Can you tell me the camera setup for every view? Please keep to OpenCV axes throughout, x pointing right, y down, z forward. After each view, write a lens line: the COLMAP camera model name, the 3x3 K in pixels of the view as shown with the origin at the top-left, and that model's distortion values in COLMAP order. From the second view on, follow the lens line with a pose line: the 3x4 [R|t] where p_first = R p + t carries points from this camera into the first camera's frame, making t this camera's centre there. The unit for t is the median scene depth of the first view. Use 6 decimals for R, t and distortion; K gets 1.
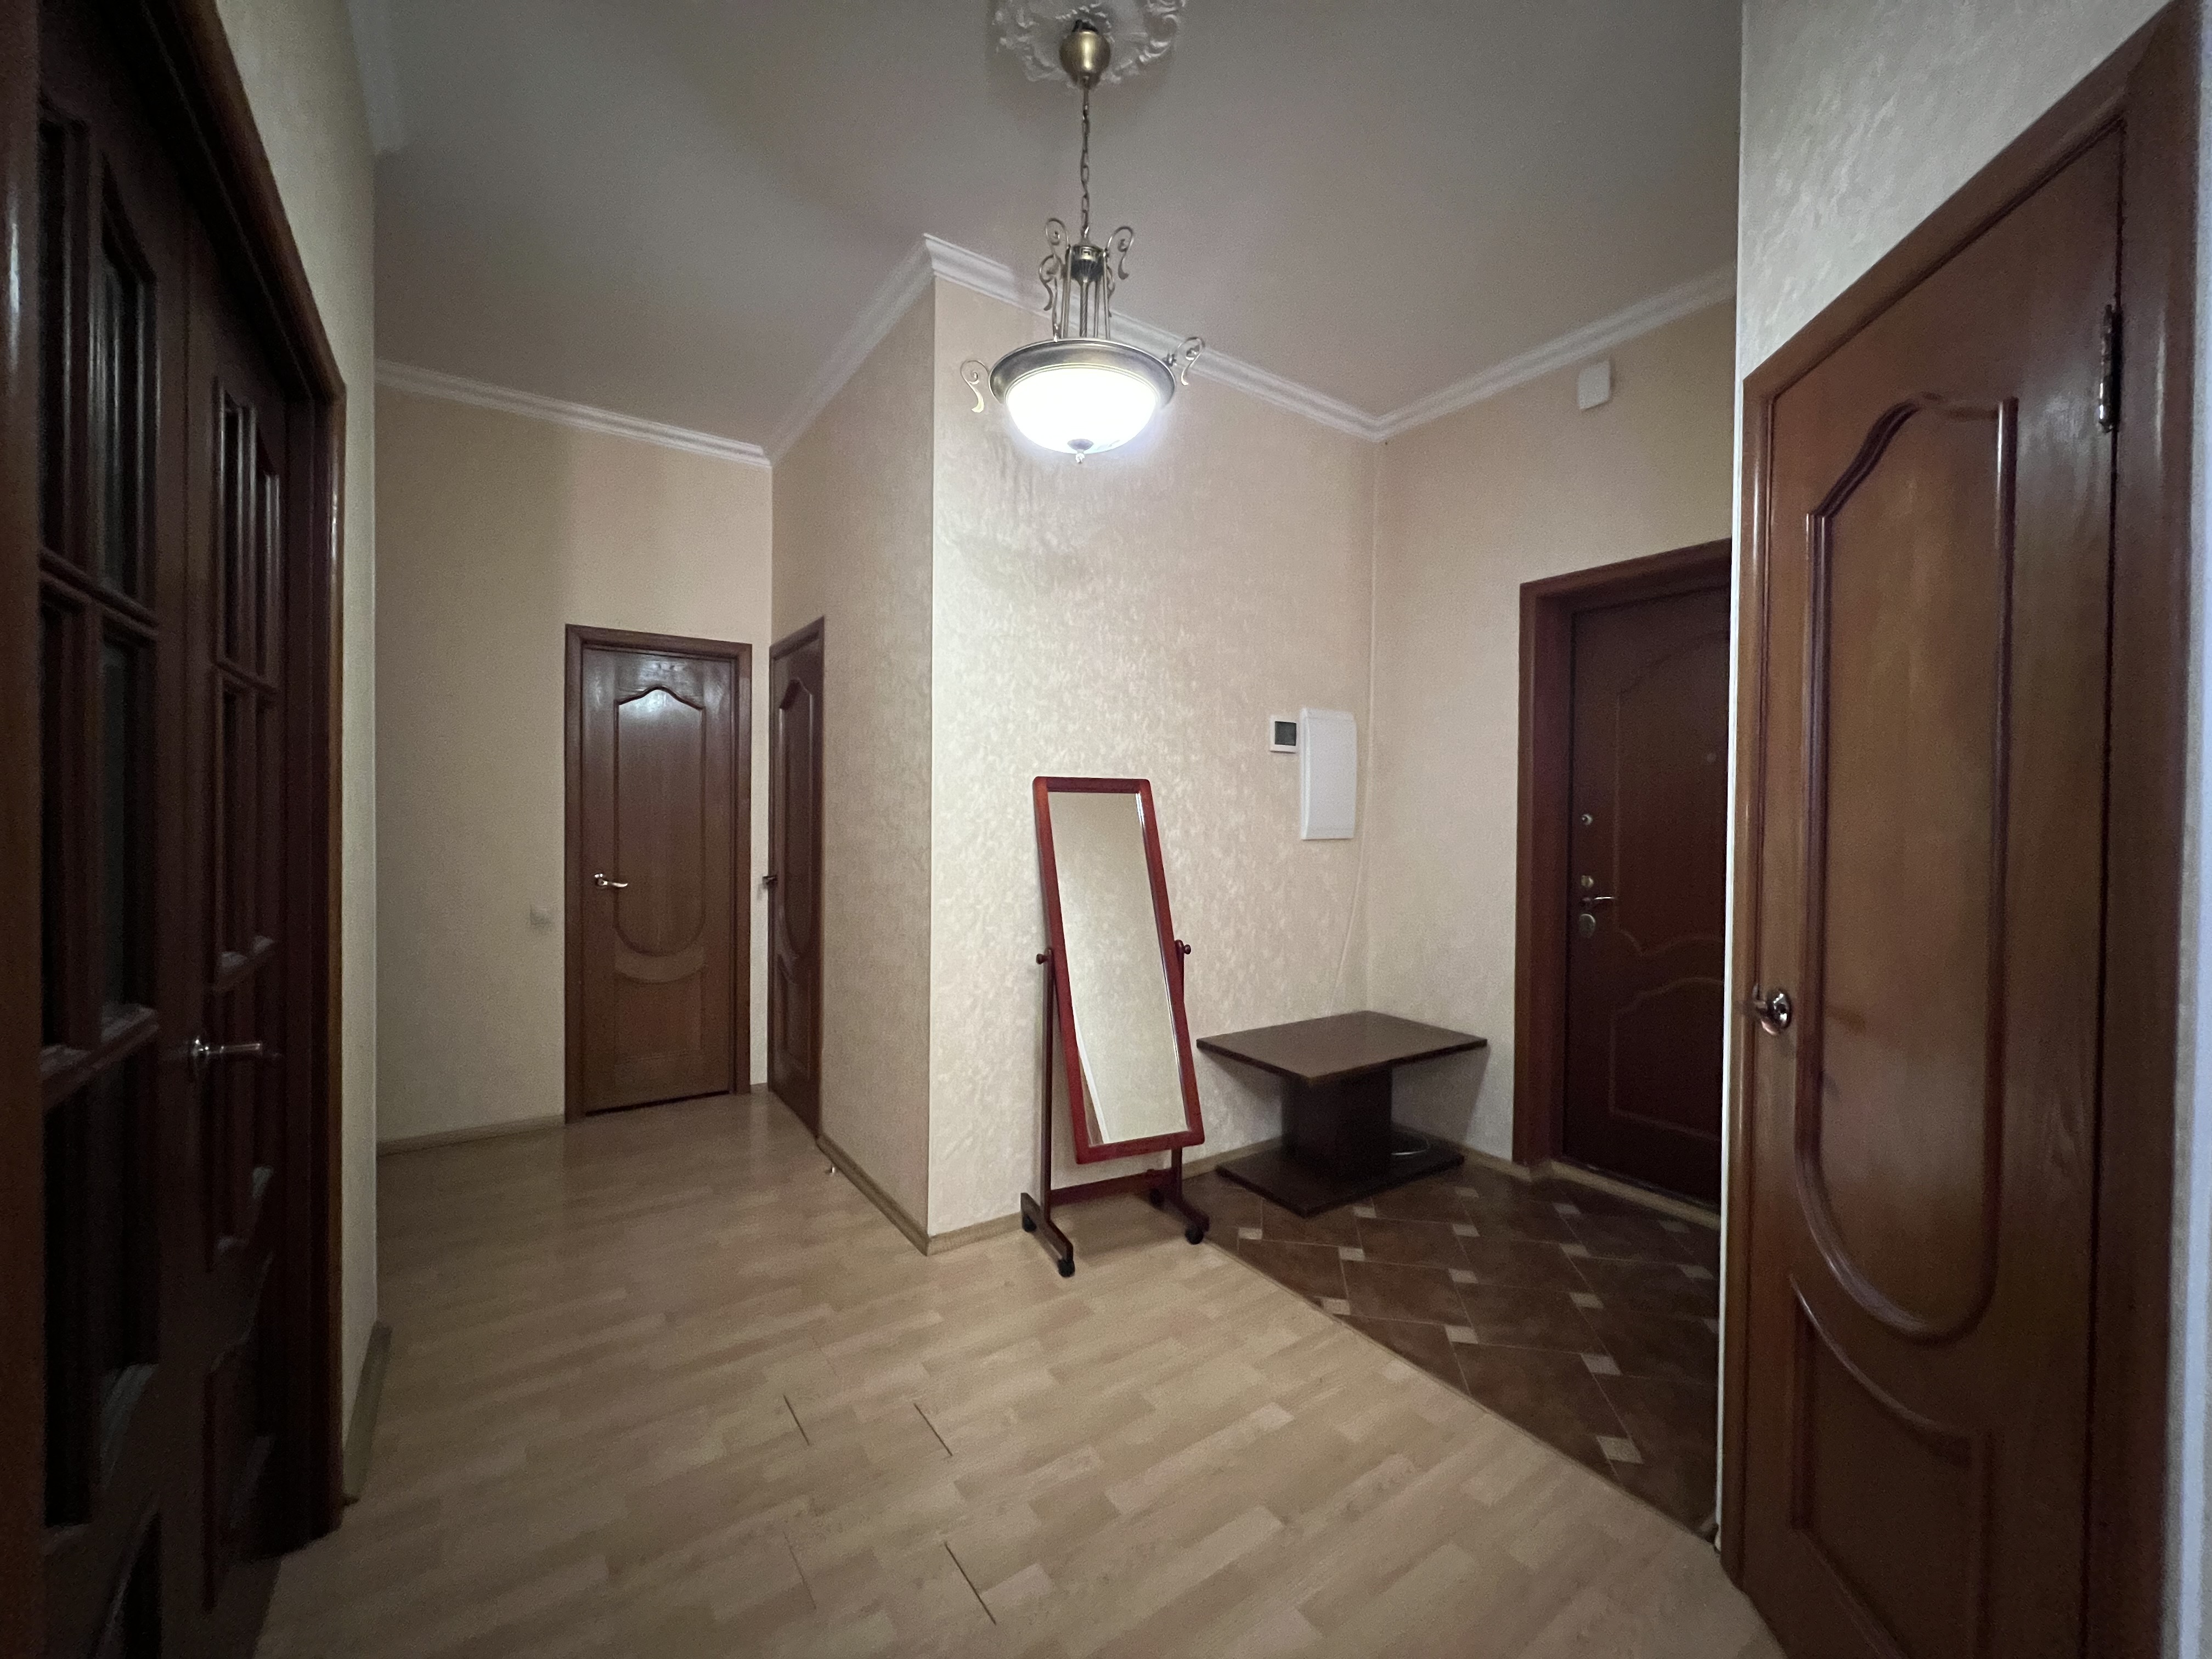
lens RADIAL K [[880.8, 0, 1104.7], [0, 880.8, 824.2], [0, 0, 1]] dist [0.001937, -0.000745]
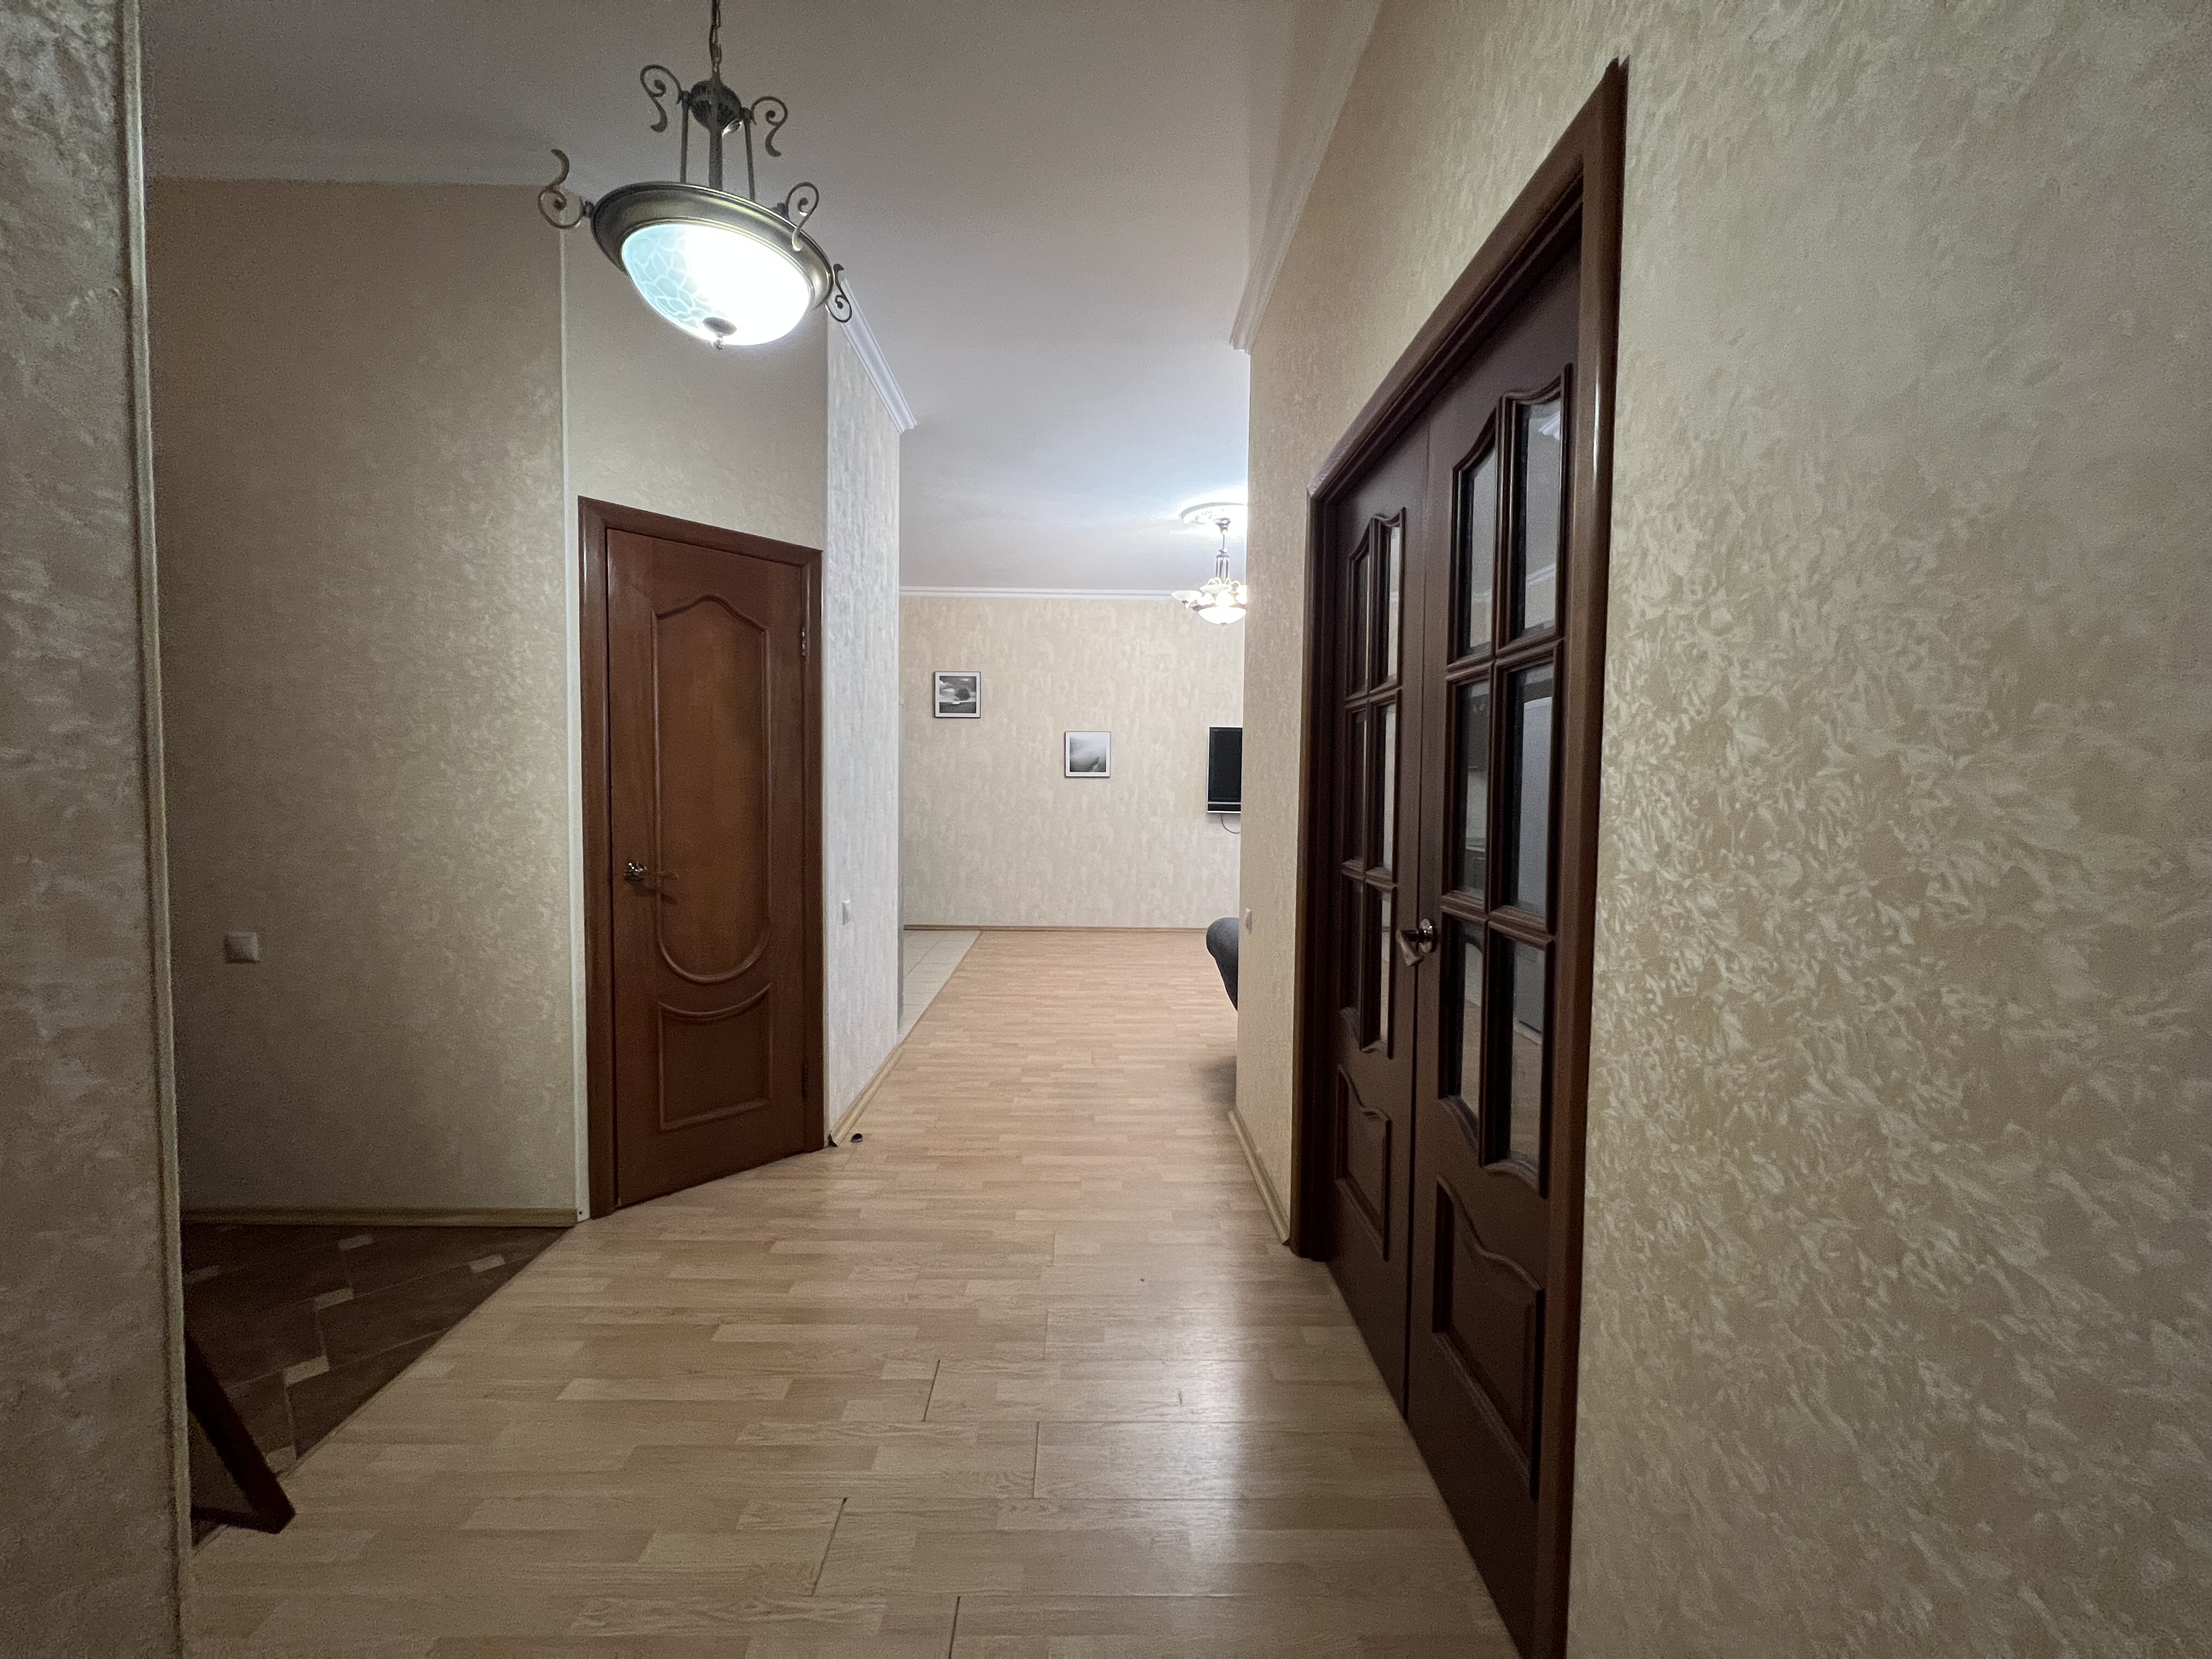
lens RADIAL K [[880.8, 0, 1110.5], [0, 880.8, 817.3], [0, 0, 1]] dist [0.001937, -0.000745]
pose [[-0.834193, -0.038118, 0.550153, -0.821278], [-0.013832, 0.998741, 0.048226, -0.014638], [-0.551298, 0.032620, -0.833670, 1.485432]]
